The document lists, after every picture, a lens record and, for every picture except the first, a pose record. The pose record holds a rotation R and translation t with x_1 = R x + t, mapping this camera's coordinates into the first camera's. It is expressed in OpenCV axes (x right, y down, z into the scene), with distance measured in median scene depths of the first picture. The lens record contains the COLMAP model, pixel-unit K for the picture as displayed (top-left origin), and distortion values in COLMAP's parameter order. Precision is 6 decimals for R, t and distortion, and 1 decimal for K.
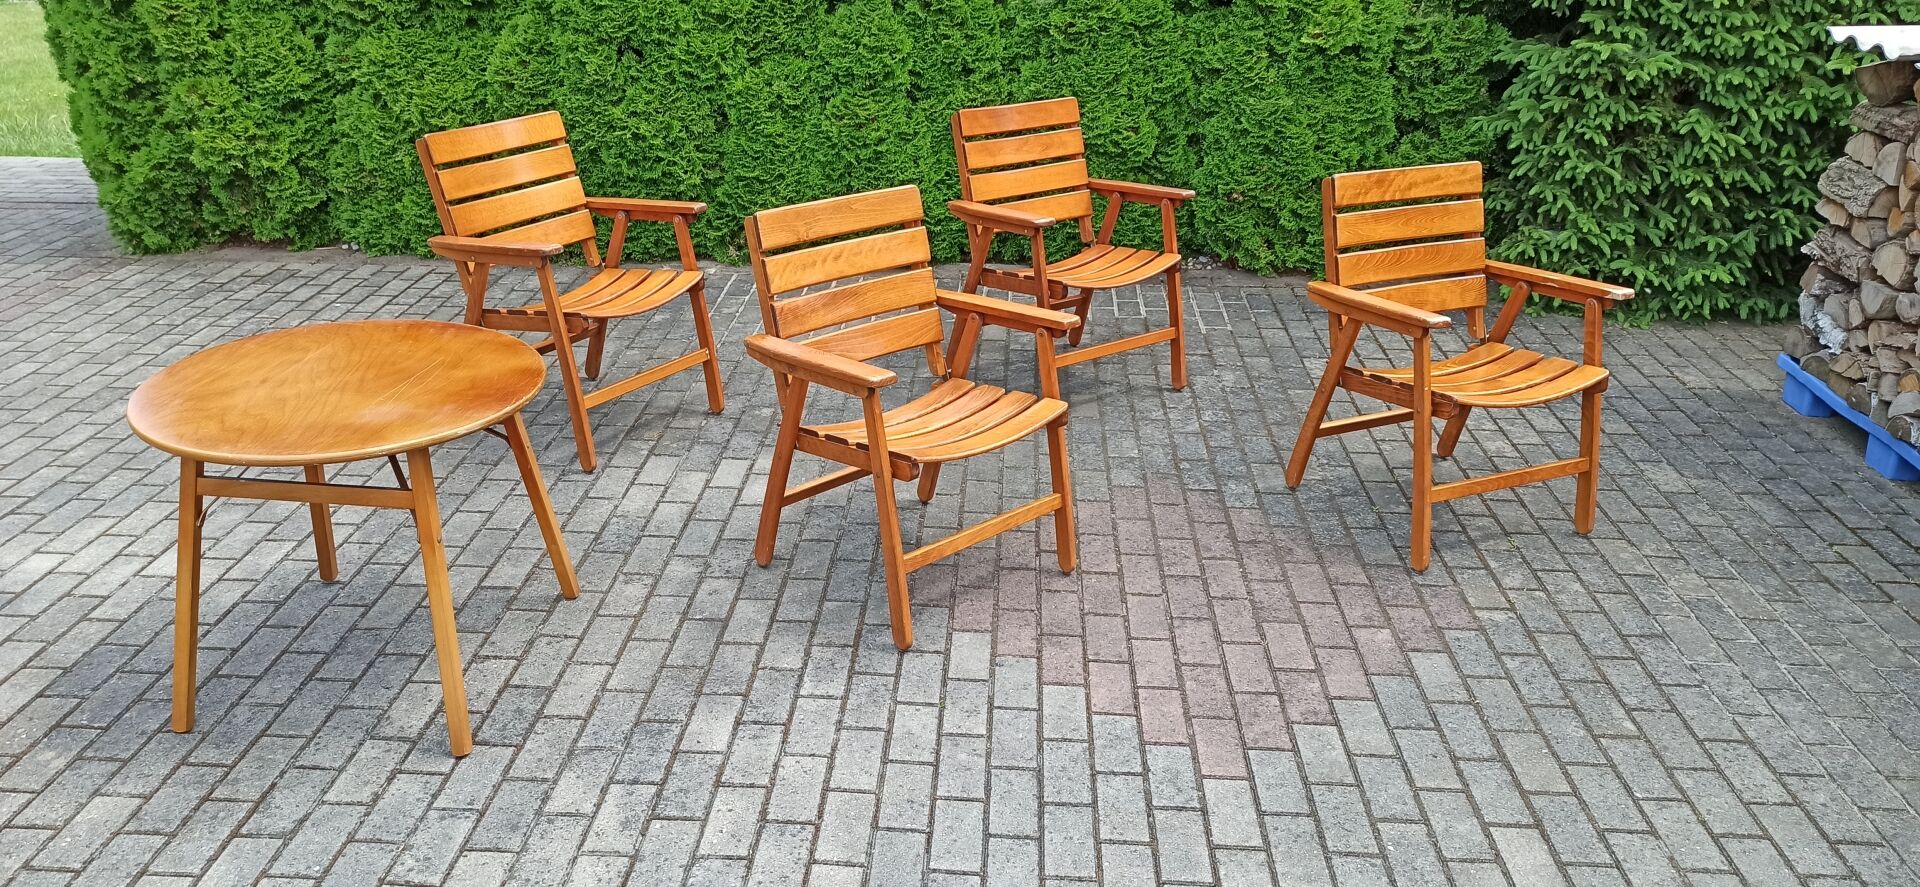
lens RADIAL K [[1420.0, 0, 972.4], [0, 1420.0, 441.5], [0, 0, 1]] dist [0.059972, -0.067699]
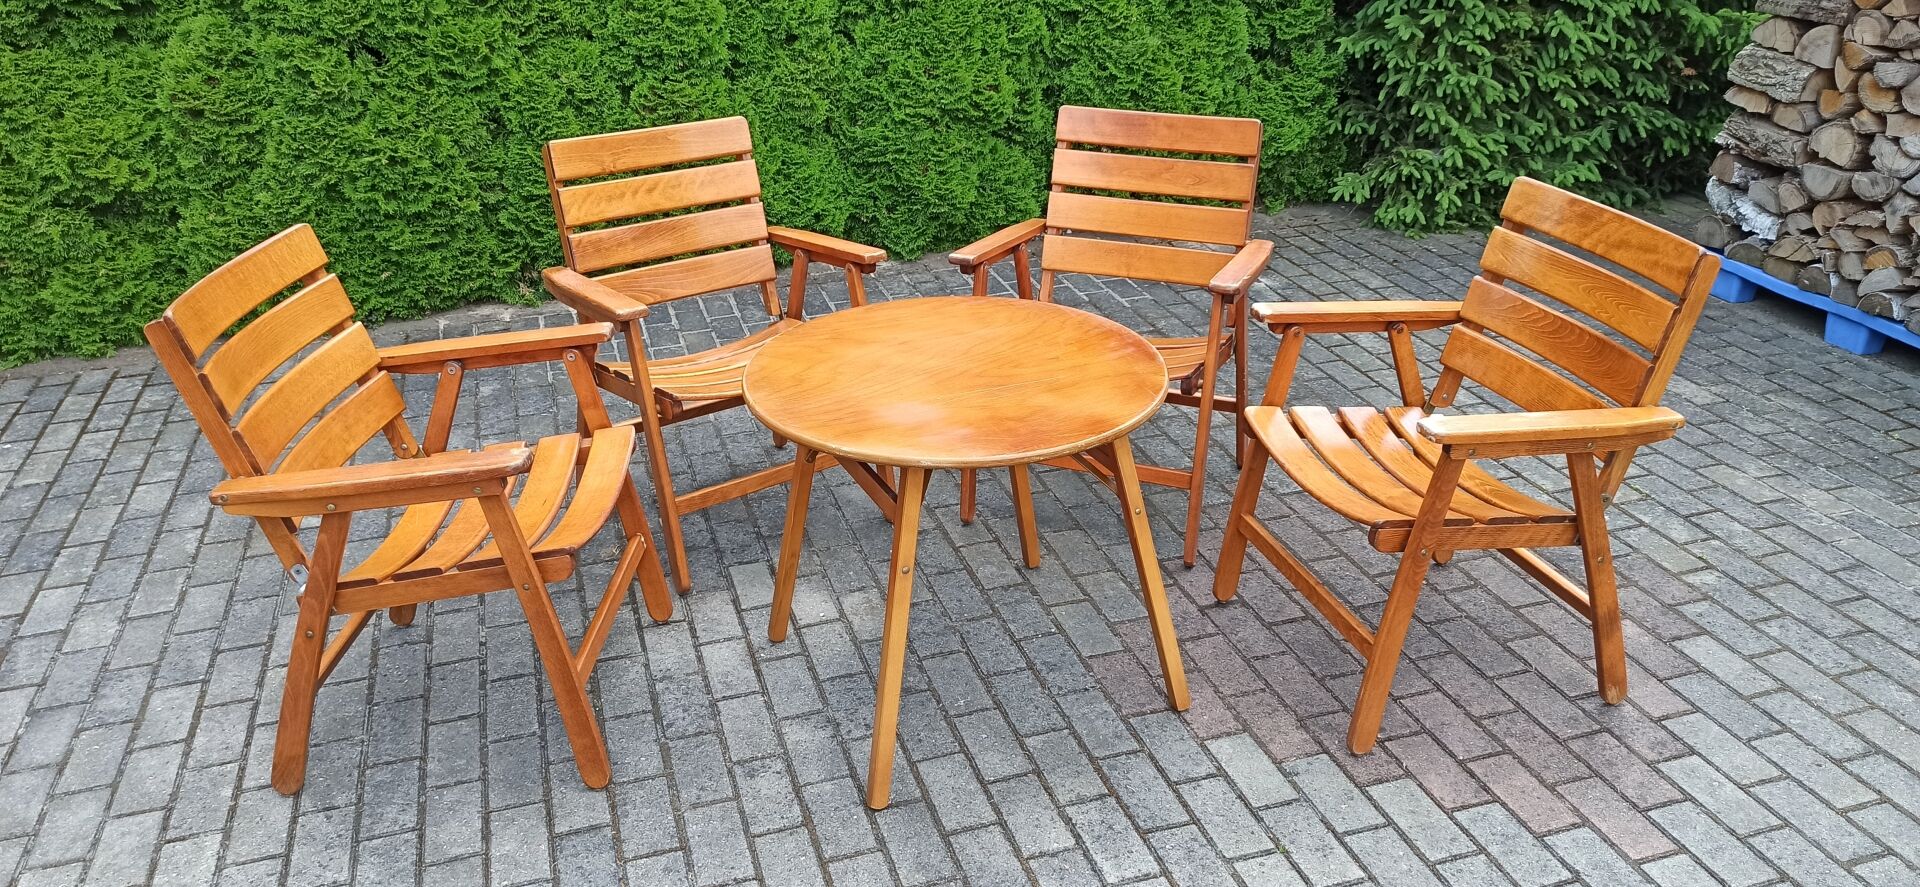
lens RADIAL K [[1420.0, 0, 975.5], [0, 1420.0, 437.7], [0, 0, 1]] dist [0.059972, -0.067699]
pose [[0.935581, -0.176125, 0.306053, -0.211226], [0.166090, 0.984359, 0.058747, -0.061817], [-0.311612, -0.004130, 0.950200, 0.171416]]
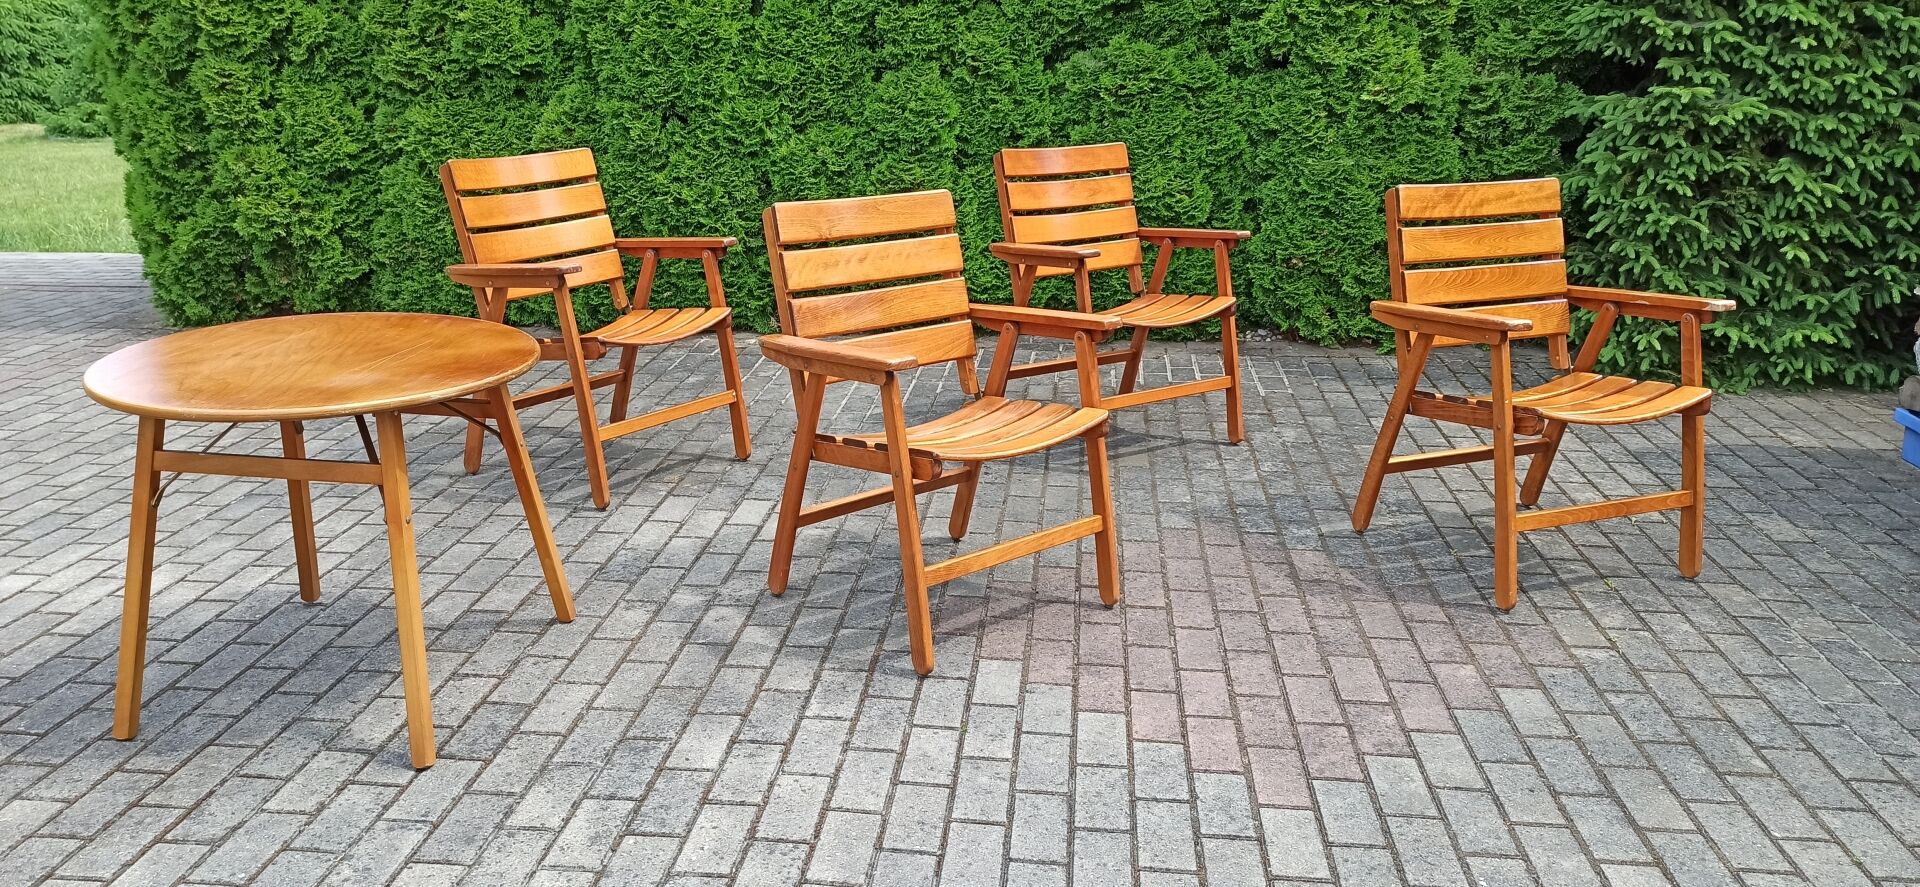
lens RADIAL K [[1420.0, 0, 971.4], [0, 1420.0, 441.2], [0, 0, 1]] dist [0.059972, -0.067699]
pose [[0.998879, 0.004668, -0.047109, 0.013739], [-0.009859, 0.993819, -0.110578, 0.058497], [0.046302, 0.110918, 0.992750, 0.055128]]
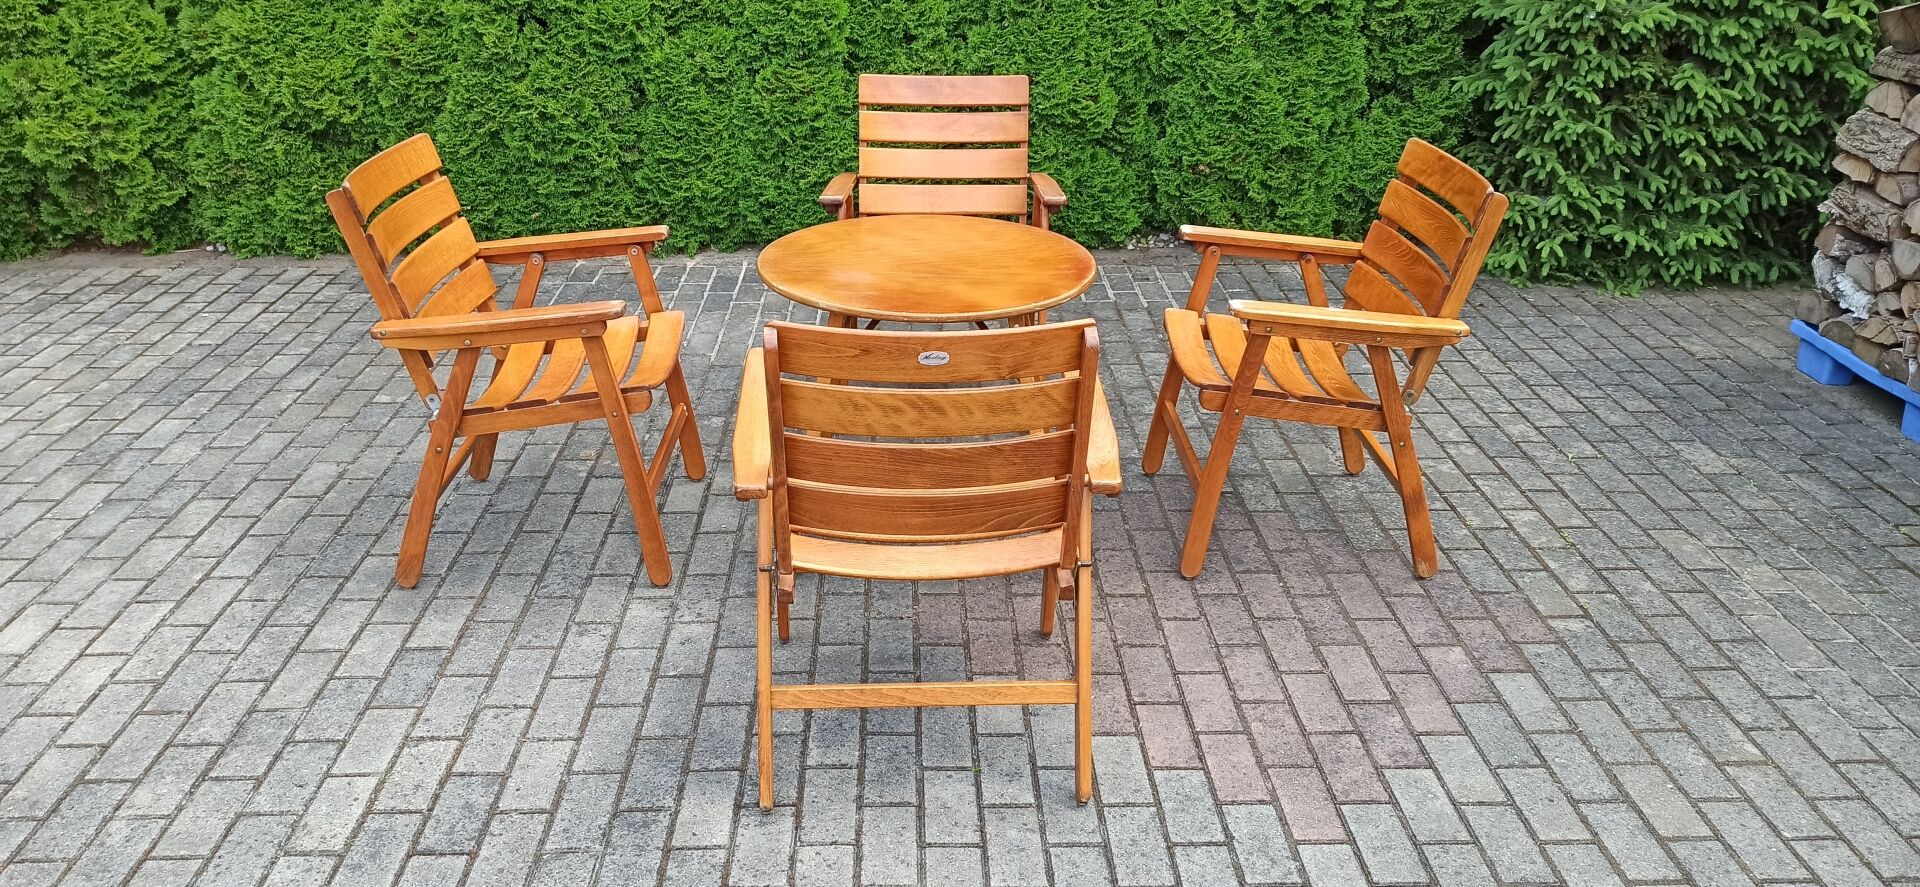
lens RADIAL K [[1420.0, 0, 974.1], [0, 1420.0, 435.2], [0, 0, 1]] dist [0.059972, -0.067699]
pose [[0.996189, -0.038001, 0.078510, -0.045756], [0.037401, 0.999259, 0.009096, -0.012025], [-0.078798, -0.006125, 0.996872, 0.085430]]
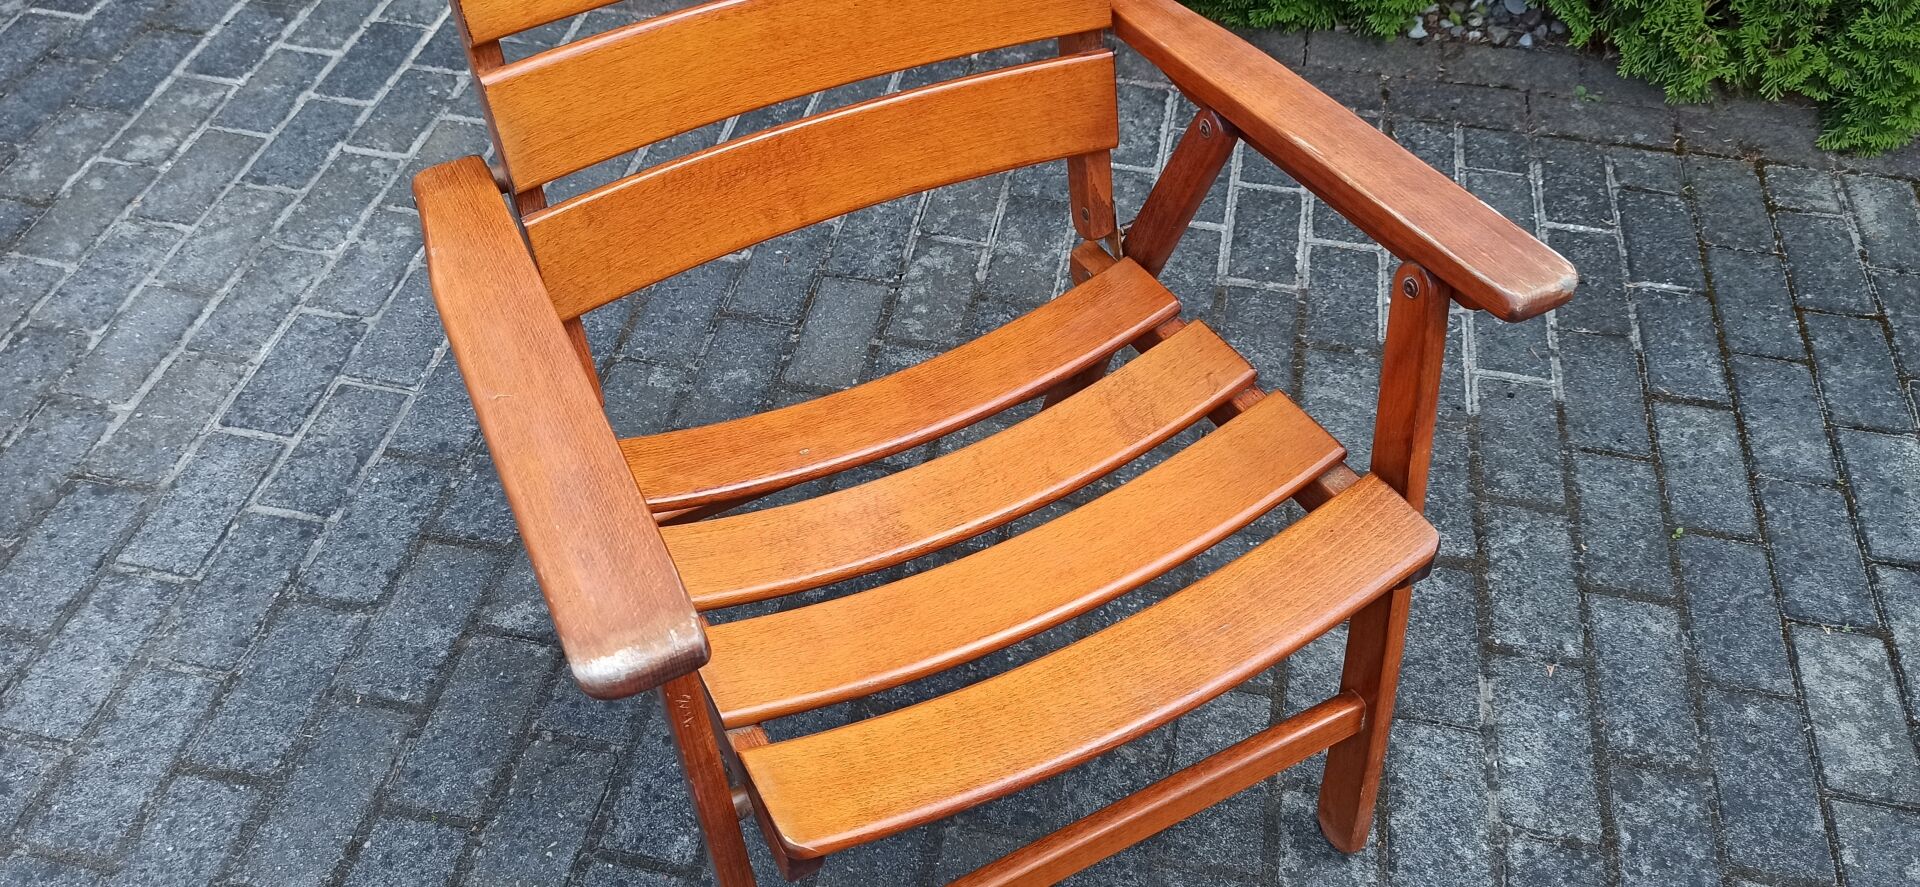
lens RADIAL K [[1420.0, 0, 968.5], [0, 1420.0, 447.5], [0, 0, 1]] dist [0.059972, -0.067699]
pose [[0.988799, 0.116608, -0.093159, 0.078616], [-0.066295, 0.902367, 0.425839, -0.193862], [0.133720, -0.414893, 0.899990, 0.669965]]
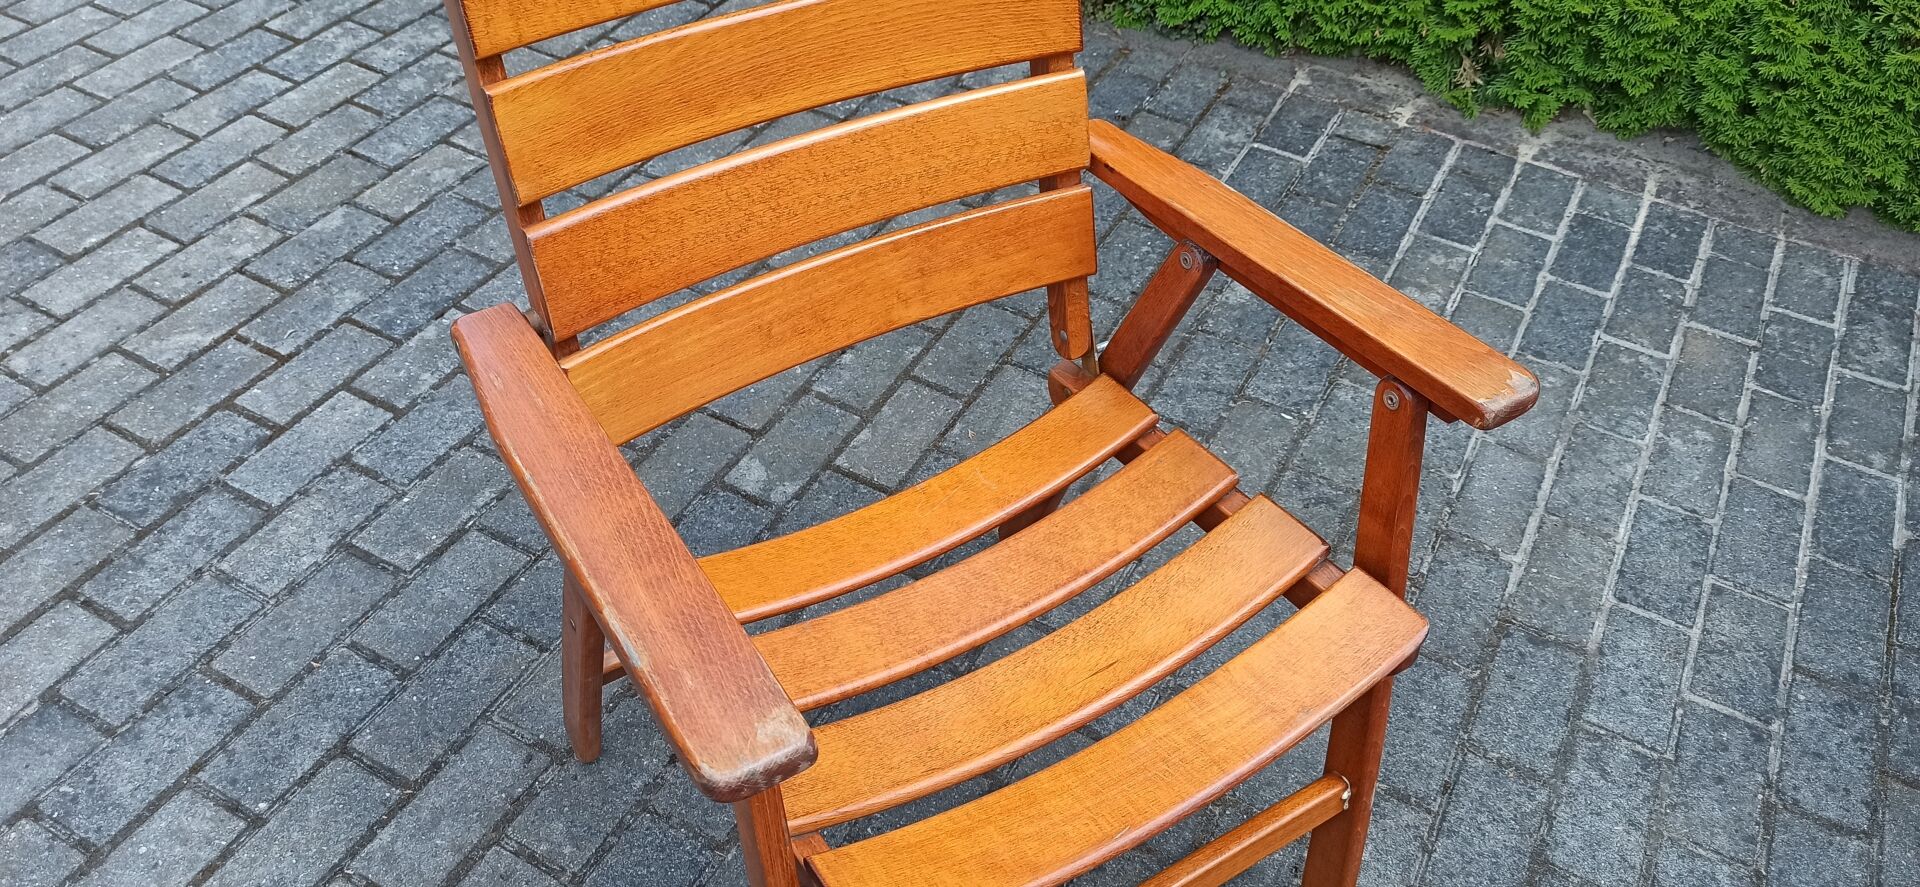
lens RADIAL K [[1420.0, 0, 964.4], [0, 1420.0, 430.8], [0, 0, 1]] dist [0.059972, -0.067699]
pose [[0.899325, 0.325121, -0.292423, -0.158590], [-0.206992, 0.905578, 0.370248, -0.180201], [0.385187, -0.272444, 0.881706, 0.596627]]
